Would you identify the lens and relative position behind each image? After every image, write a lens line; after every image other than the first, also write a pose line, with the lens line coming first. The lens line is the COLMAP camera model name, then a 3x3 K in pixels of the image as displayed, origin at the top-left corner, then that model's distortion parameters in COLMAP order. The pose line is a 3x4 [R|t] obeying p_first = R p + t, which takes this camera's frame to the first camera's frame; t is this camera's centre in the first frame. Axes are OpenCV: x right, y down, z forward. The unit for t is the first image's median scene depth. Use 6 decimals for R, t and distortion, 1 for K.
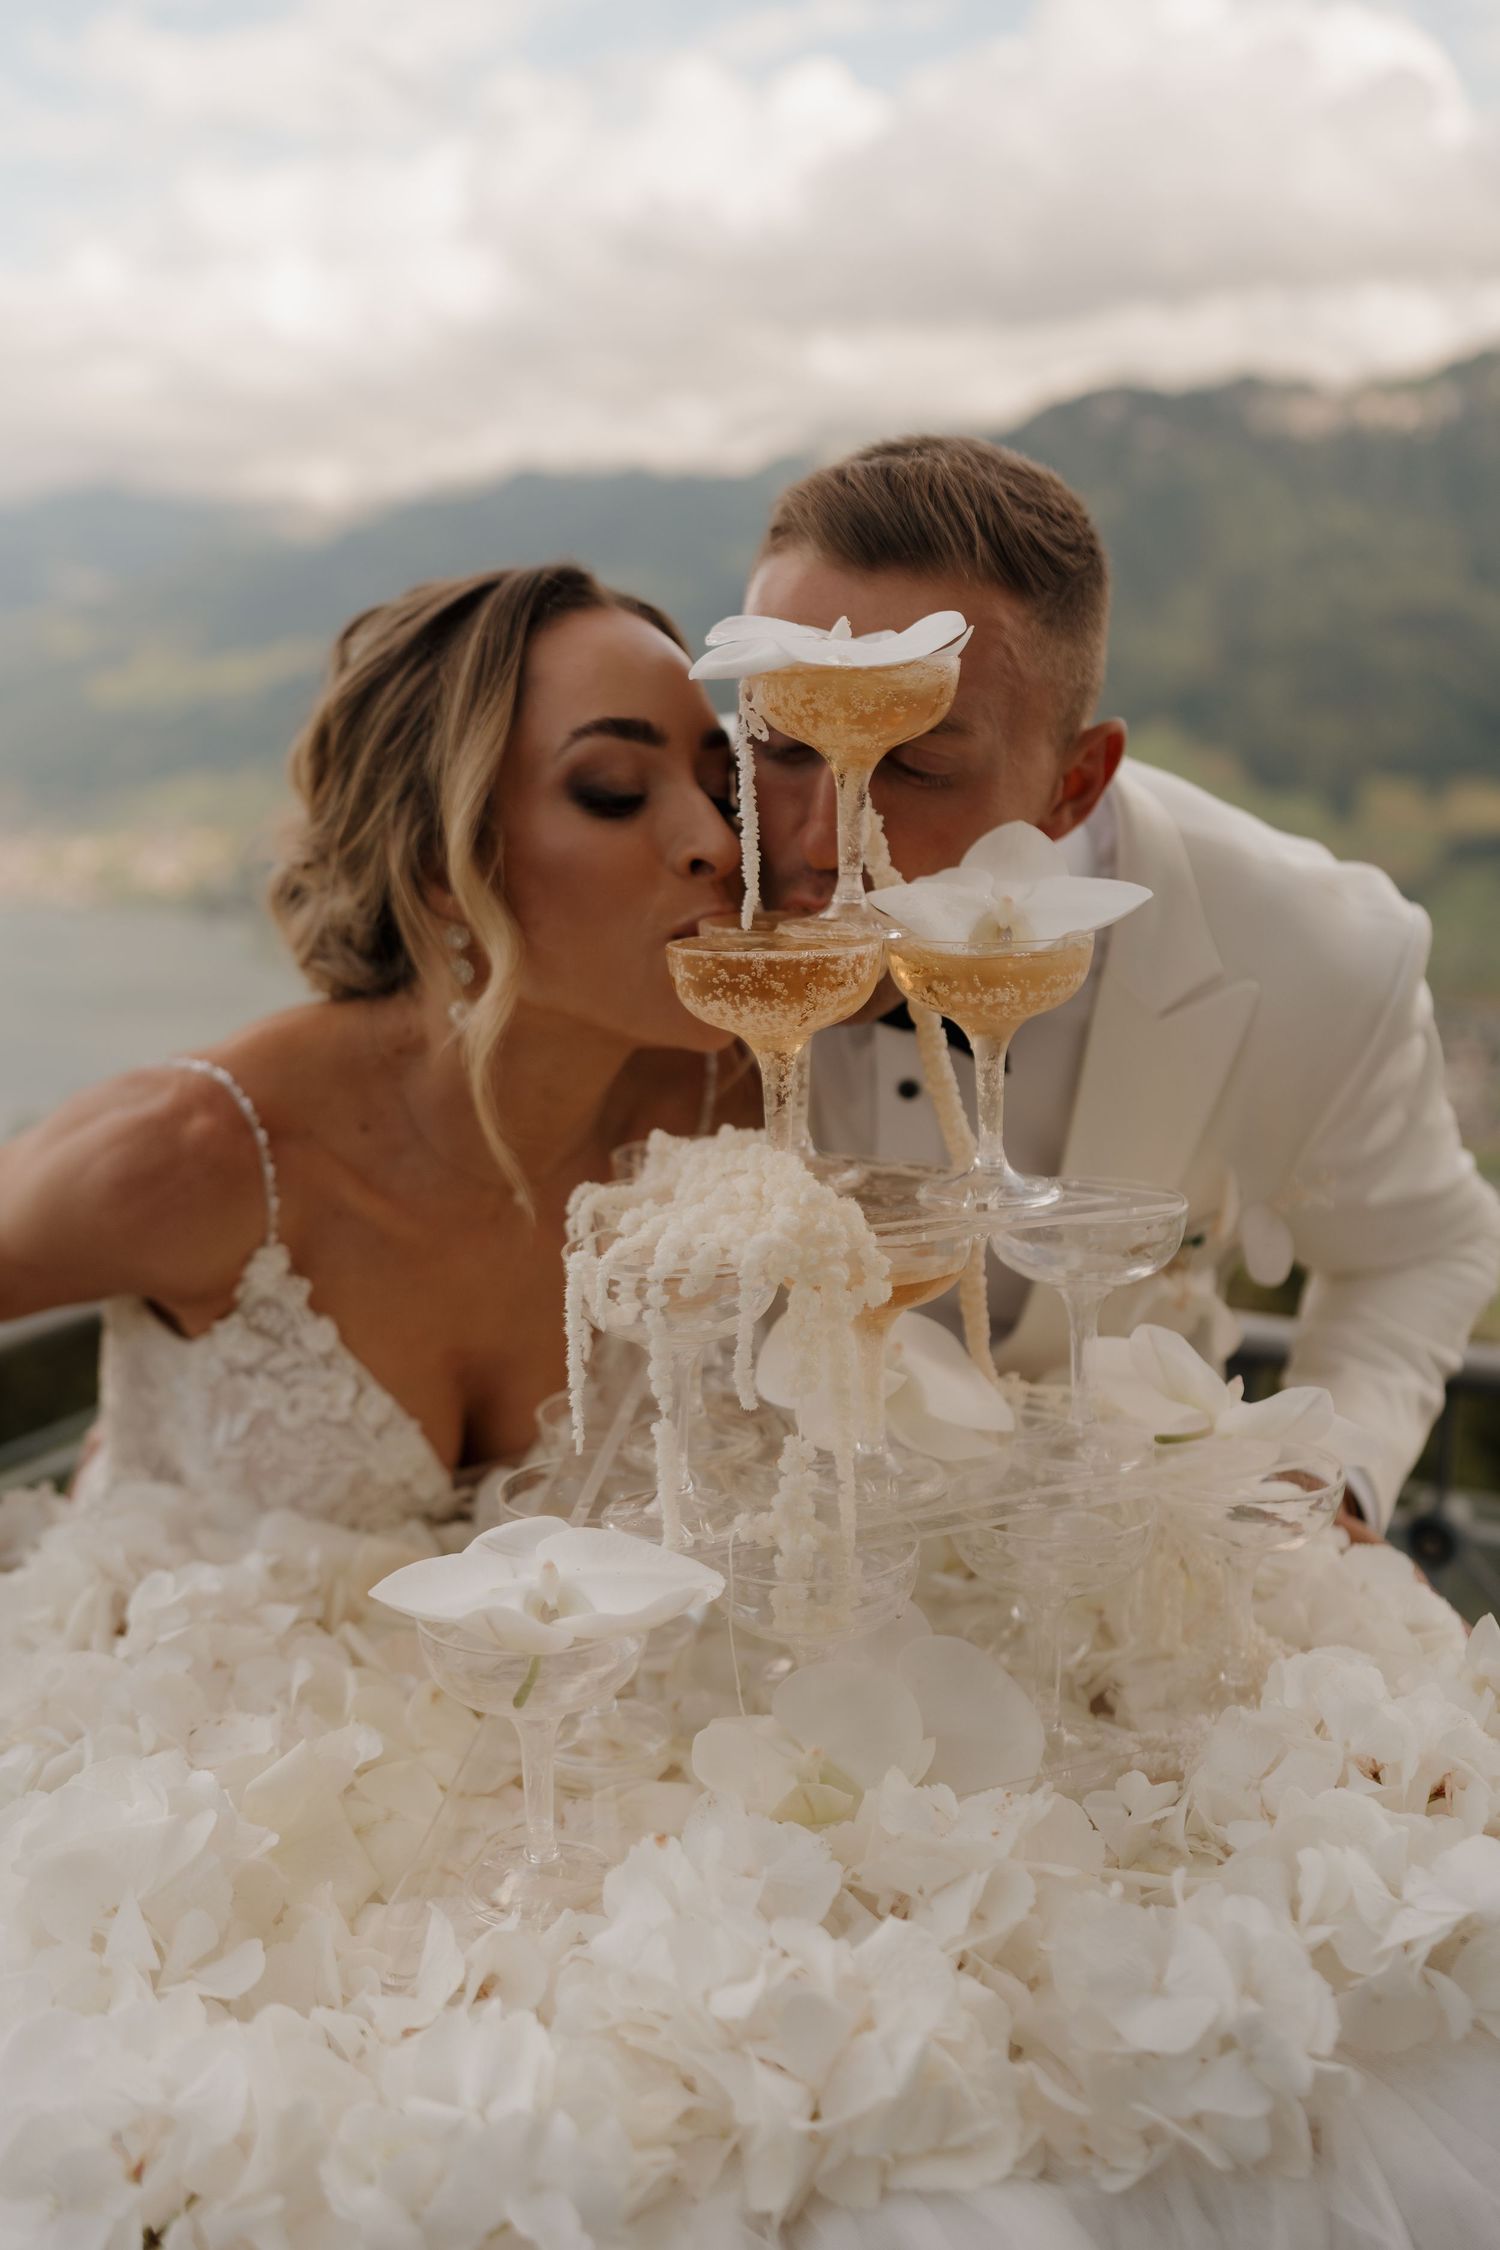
lens RADIAL K [[2265.6, 0, 750.0], [0, 2265.6, 1125.0], [0, 0, 1]] dist [0.006099, -0.008089]
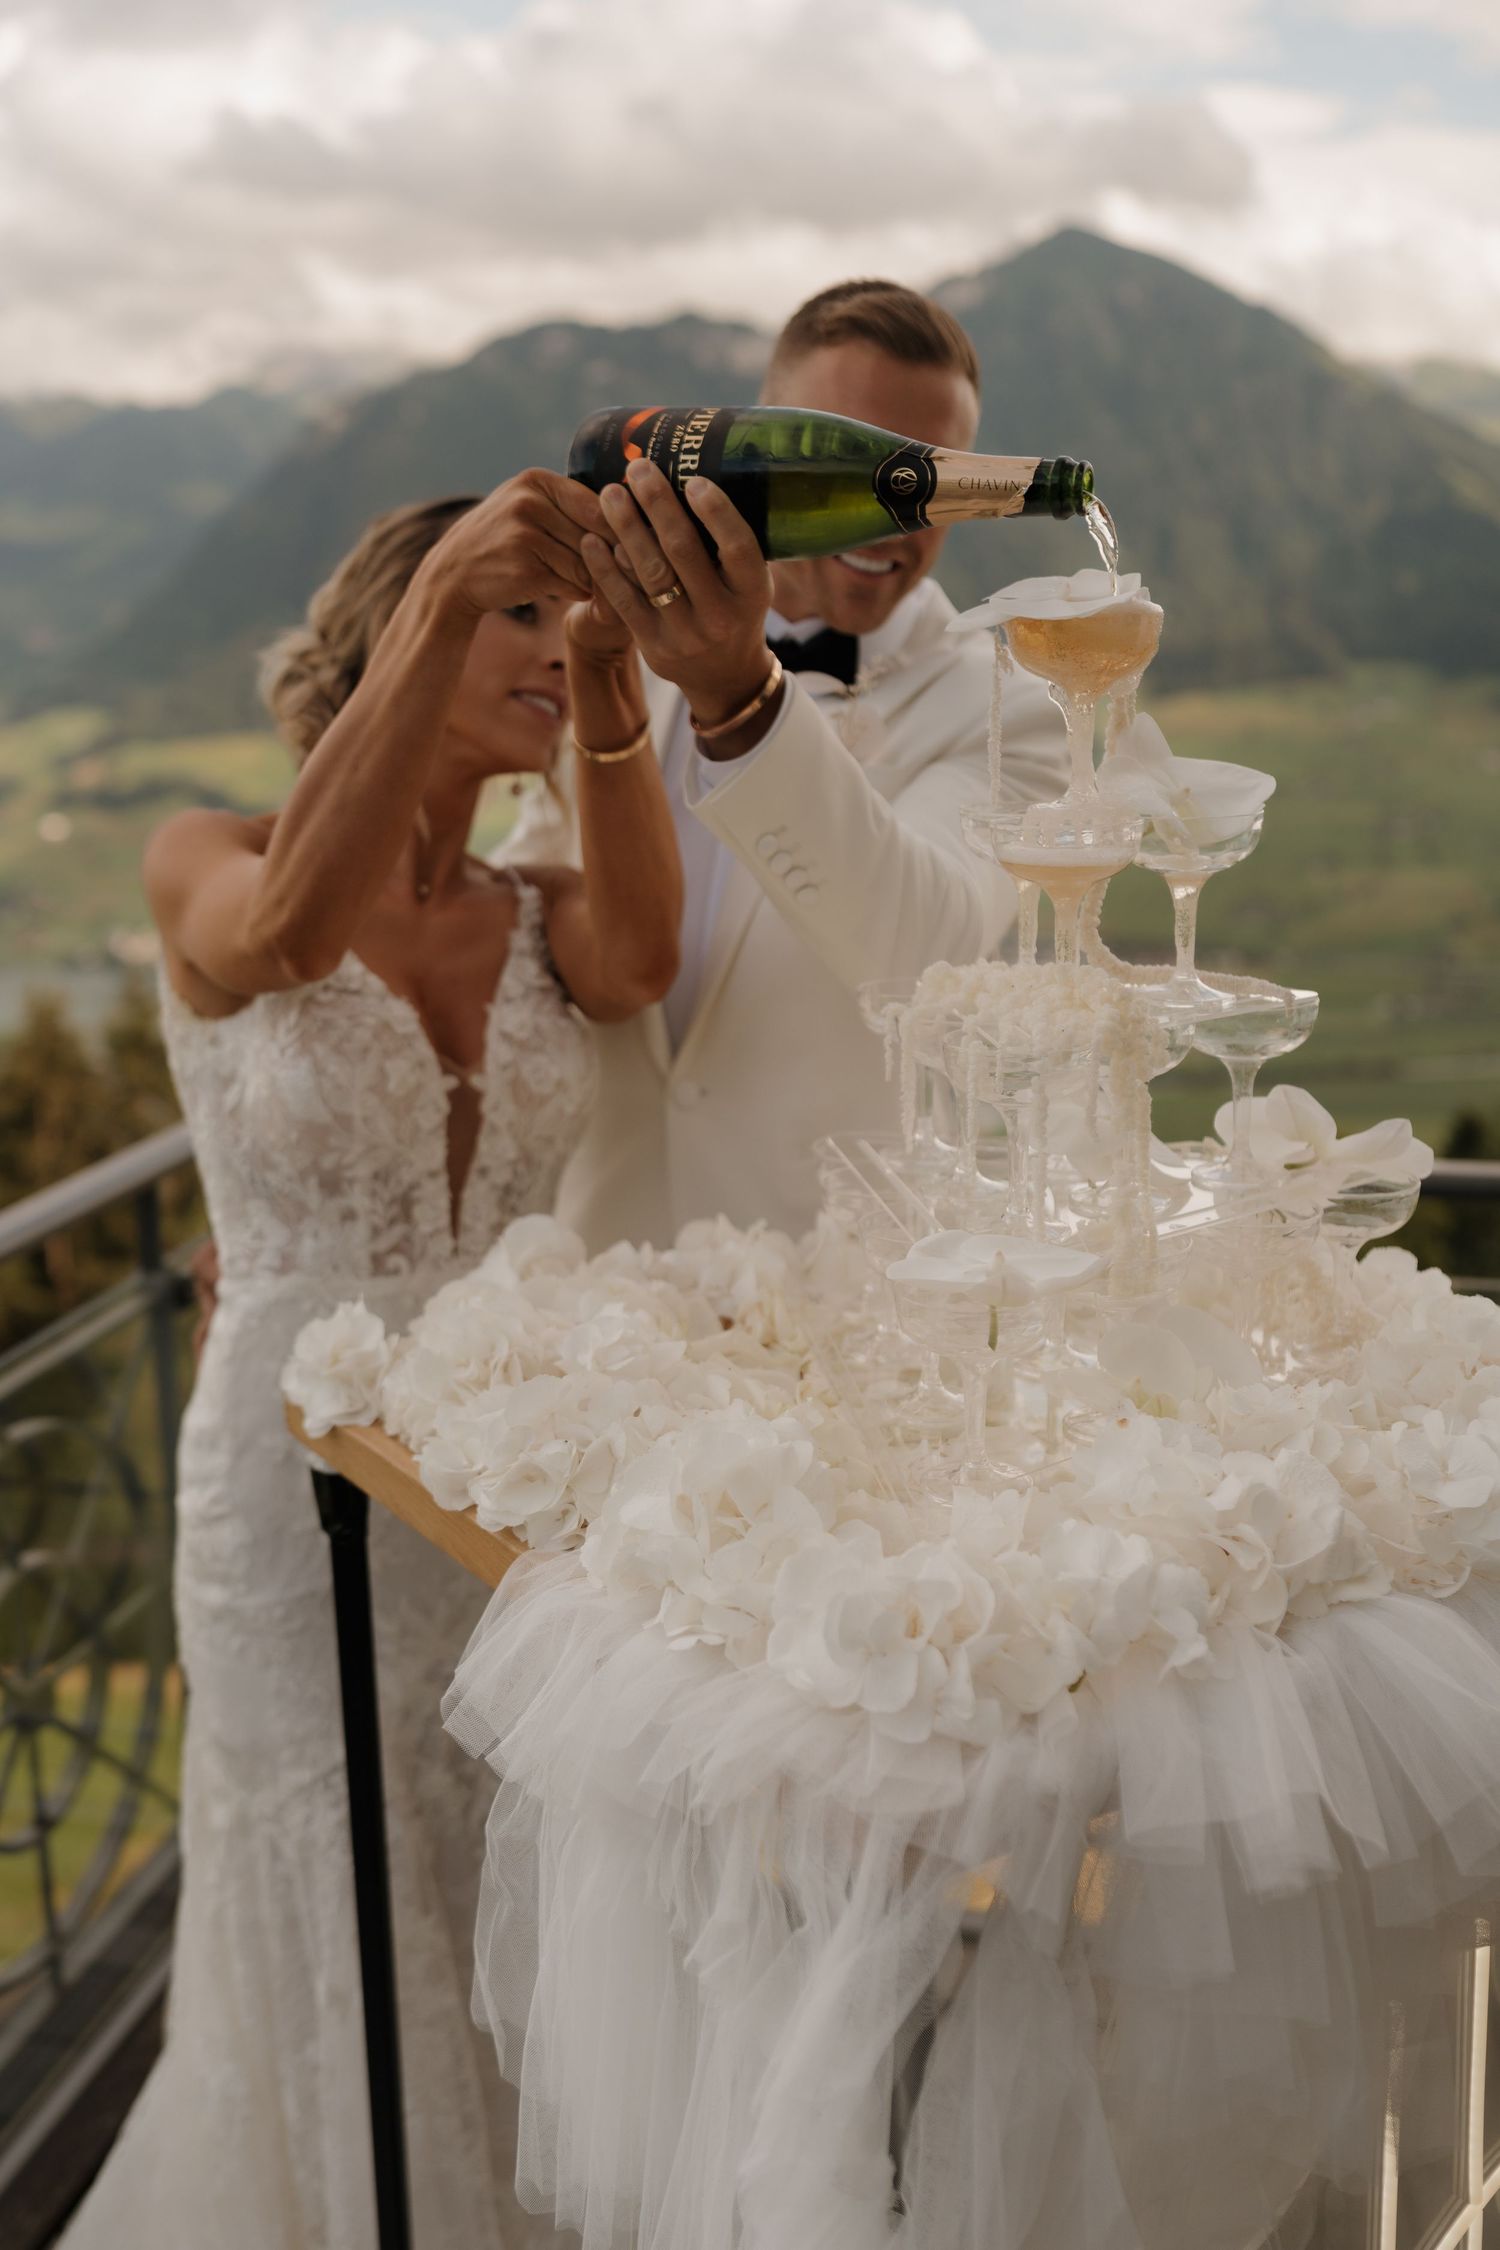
lens RADIAL K [[2265.6, 0, 750.0], [0, 2265.6, 1125.0], [0, 0, 1]] dist [0.006099, -0.008089]
pose [[0.969960, -0.064353, 0.234597, -0.492517], [0.057681, 0.997714, 0.035201, 0.044855], [-0.236326, -0.020612, 0.971455, -0.307146]]
